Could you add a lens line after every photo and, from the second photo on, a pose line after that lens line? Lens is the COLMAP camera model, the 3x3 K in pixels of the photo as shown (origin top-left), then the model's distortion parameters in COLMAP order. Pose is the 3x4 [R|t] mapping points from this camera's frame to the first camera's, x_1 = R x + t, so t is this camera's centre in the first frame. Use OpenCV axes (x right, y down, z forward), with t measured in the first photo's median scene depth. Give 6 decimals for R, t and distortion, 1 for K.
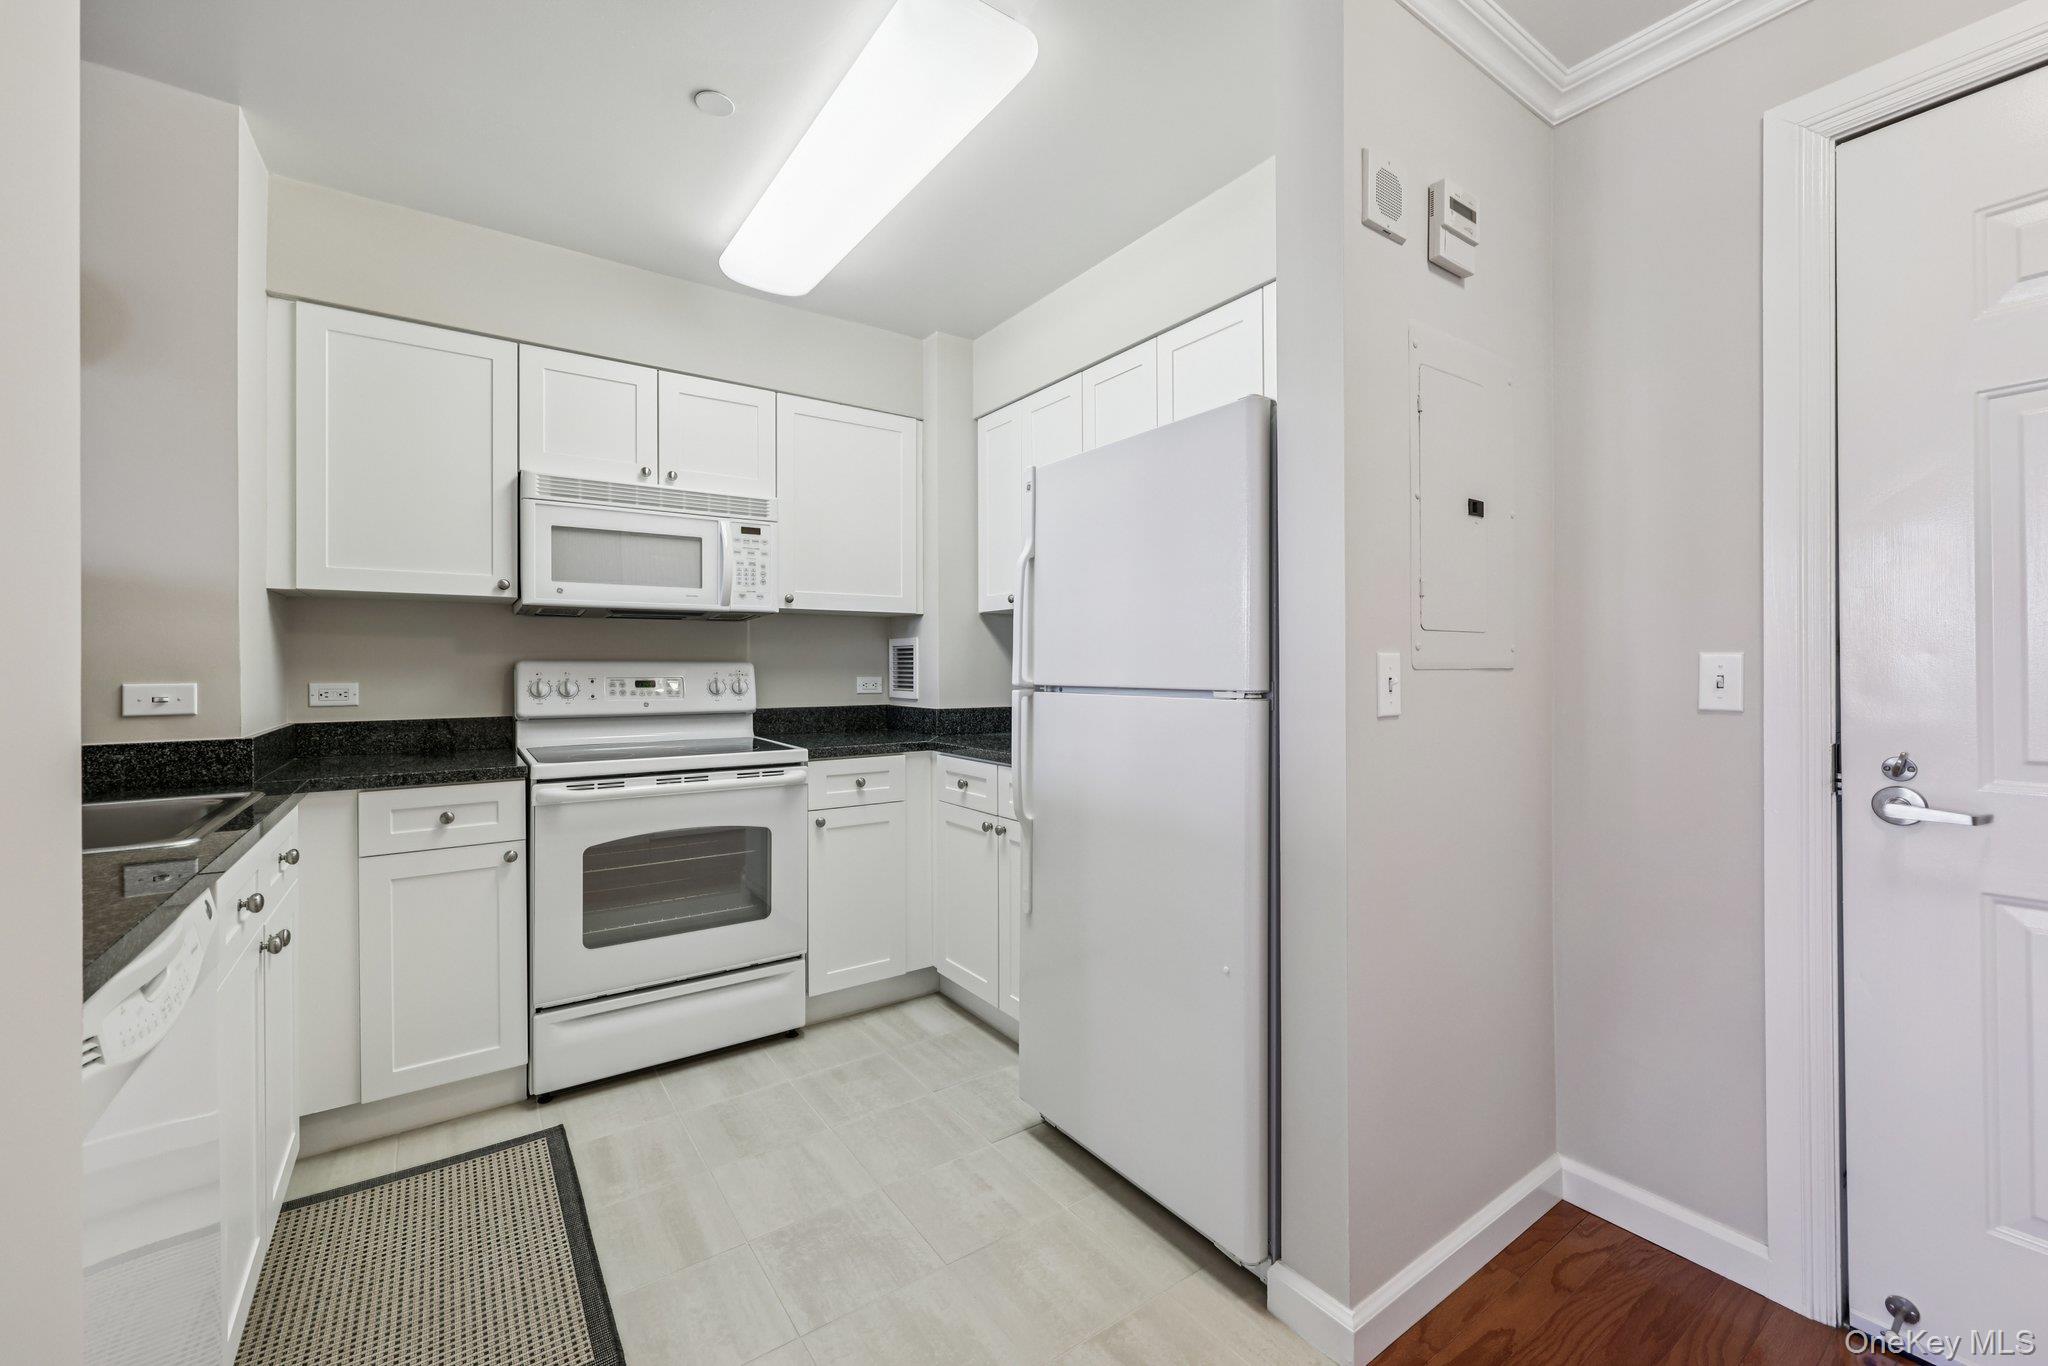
lens RADIAL K [[824.9, 0, 1027.2], [0, 824.9, 668.7], [0, 0, 1]] dist [0.000060, -0.000343]
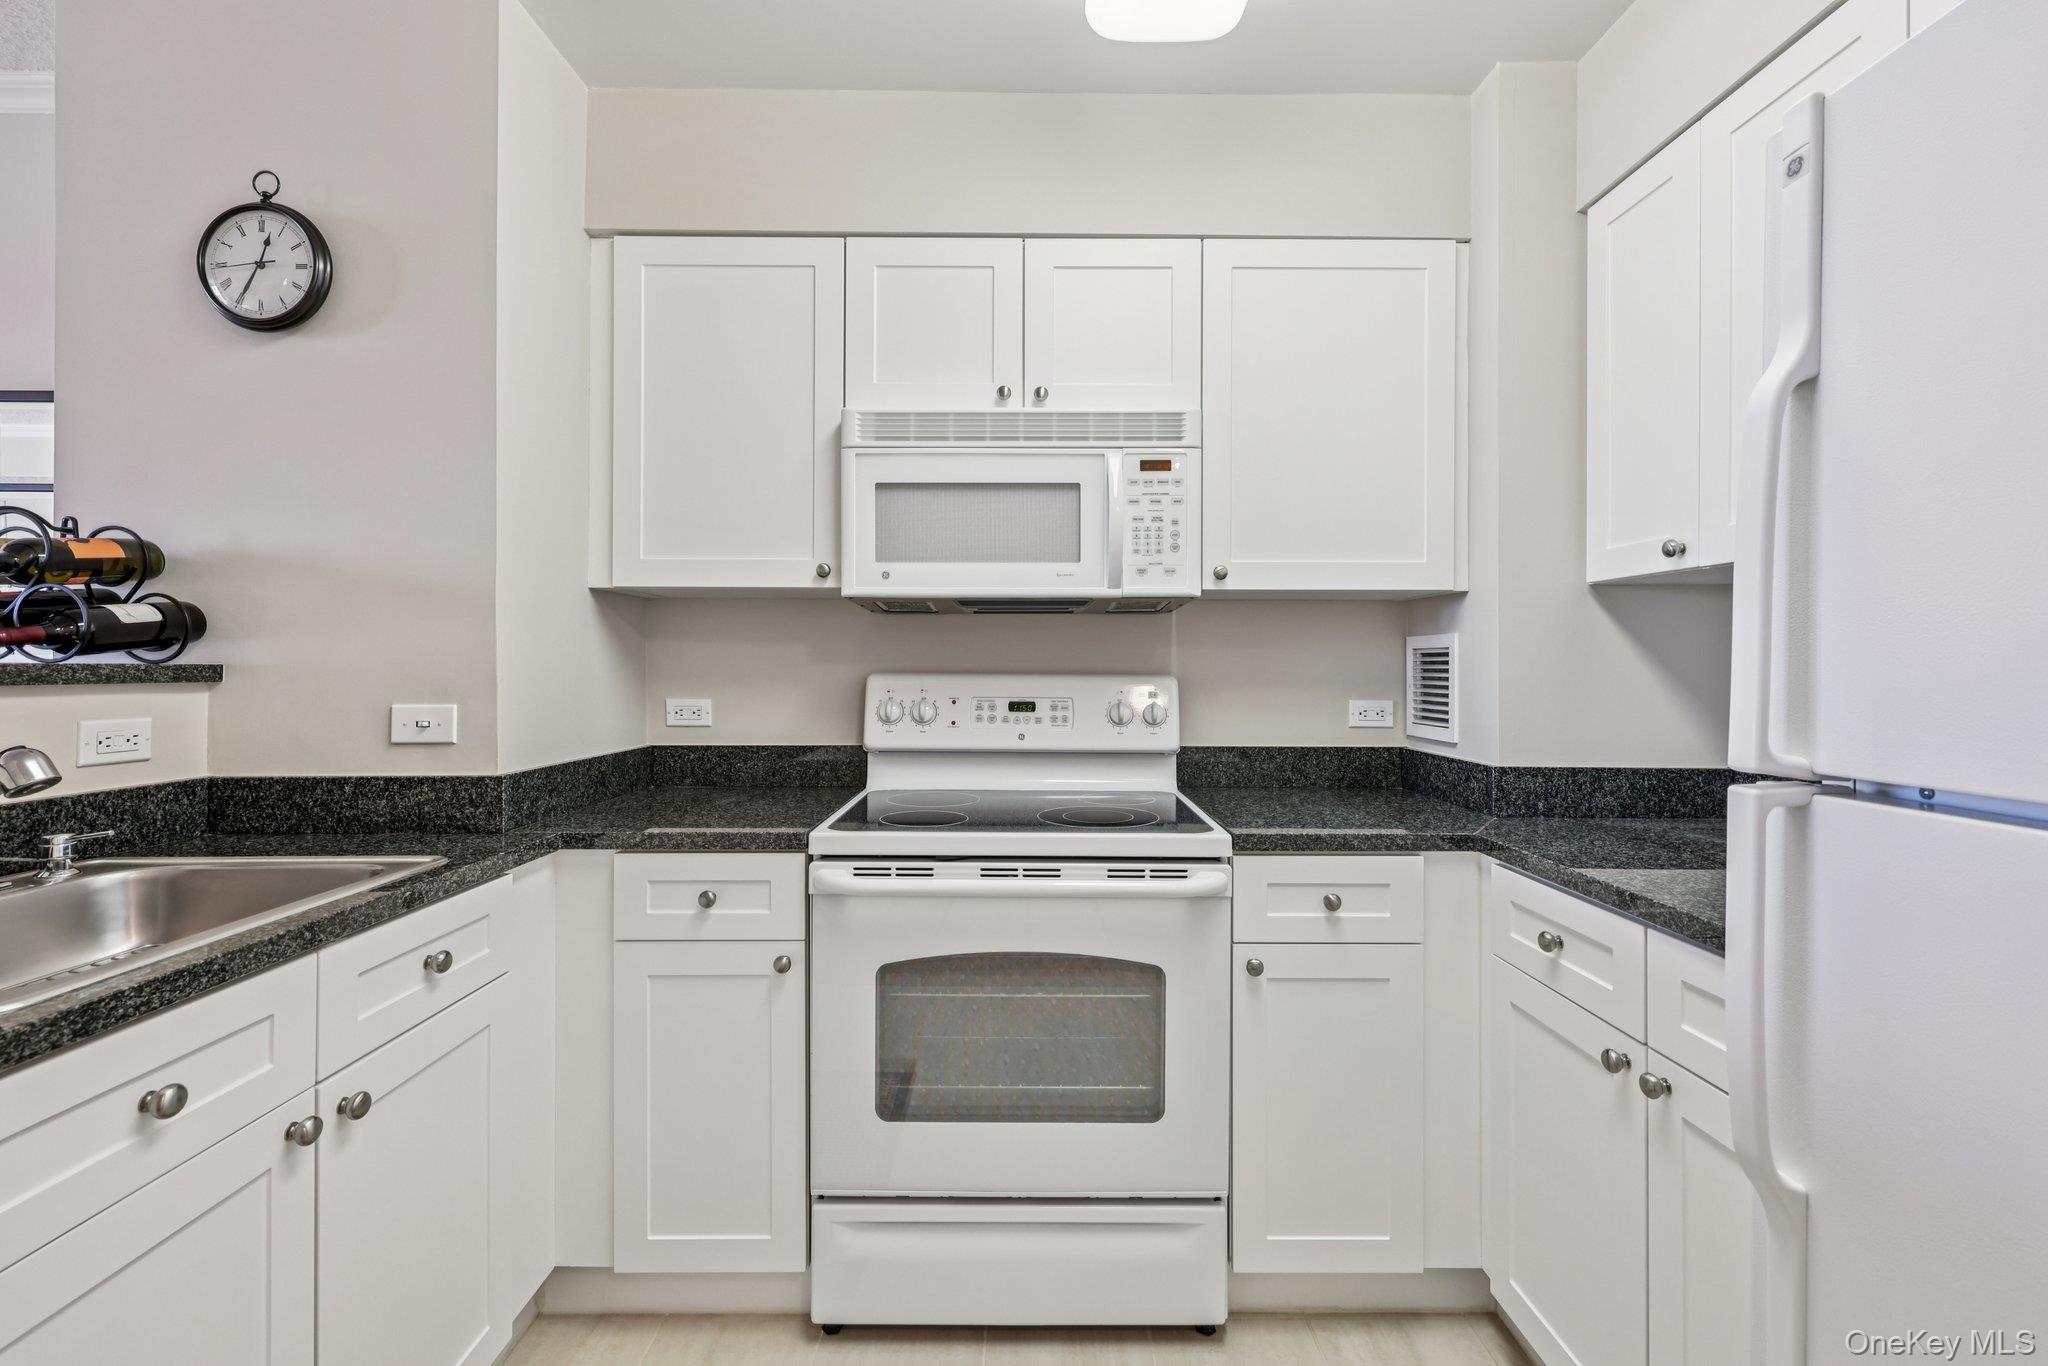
lens RADIAL K [[884.7, 0, 1025.2], [0, 884.7, 667.1], [0, 0, 1]] dist [0.000596, -0.000061]
pose [[0.819797, 0.004649, -0.572635, -0.035685], [-0.006736, 0.999976, -0.001524, -0.014852], [0.572614, 0.005106, 0.819809, 0.414543]]
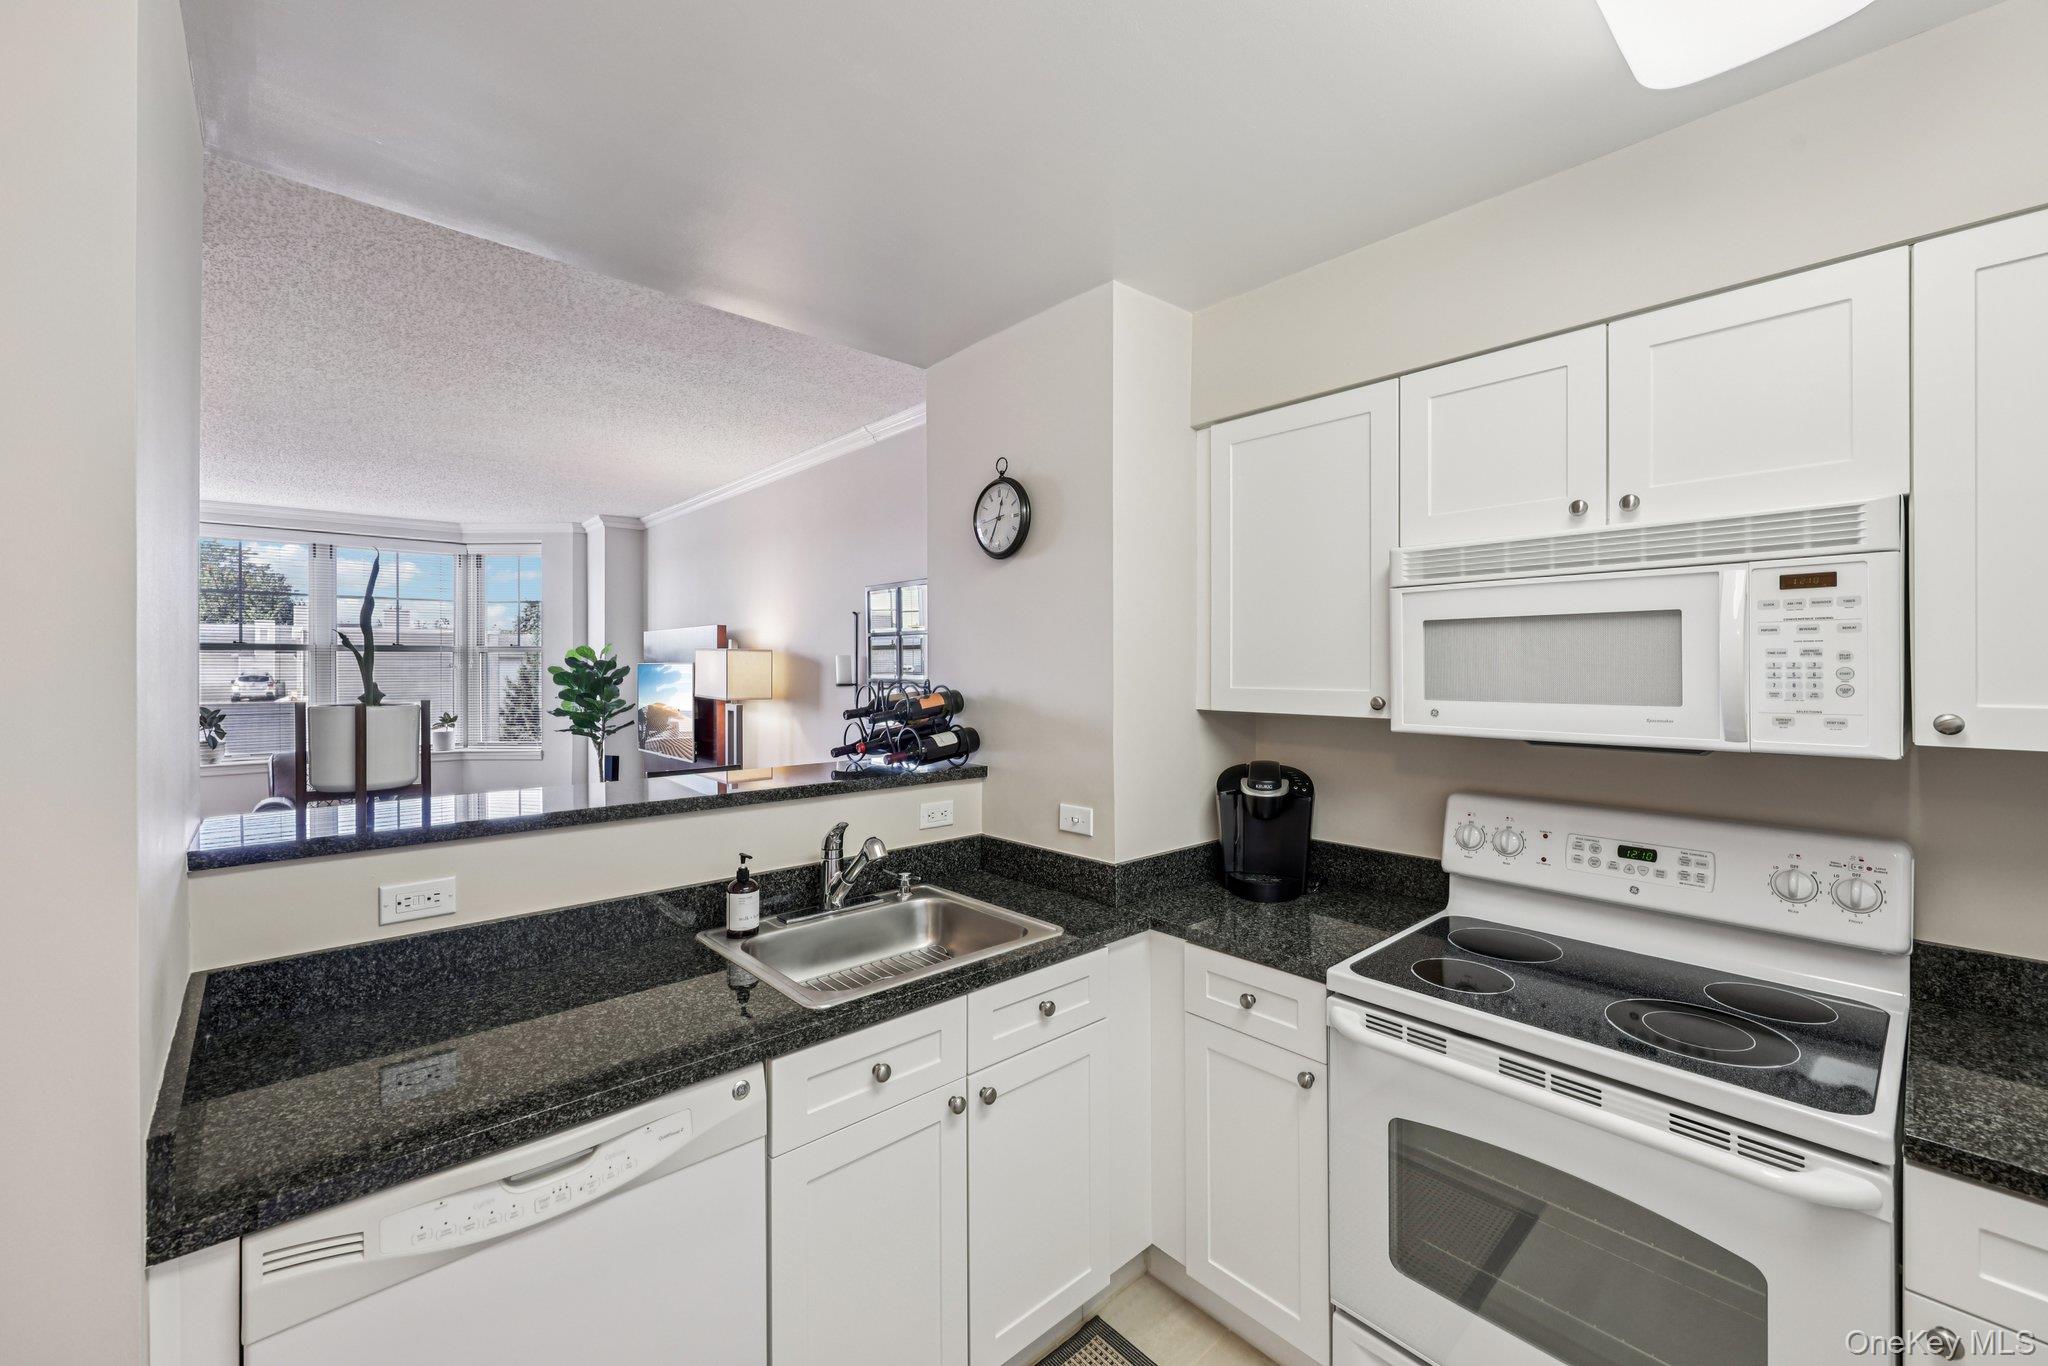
lens RADIAL K [[823.8, 0, 1024.1], [0, 823.8, 666.2], [0, 0, 1]] dist [-0.000127, 0.000341]
pose [[0.116300, 0.003648, -0.993207, 0.075093], [-0.000841, 0.999993, 0.003575, -0.124854], [0.993214, 0.000419, 0.116302, 0.528071]]
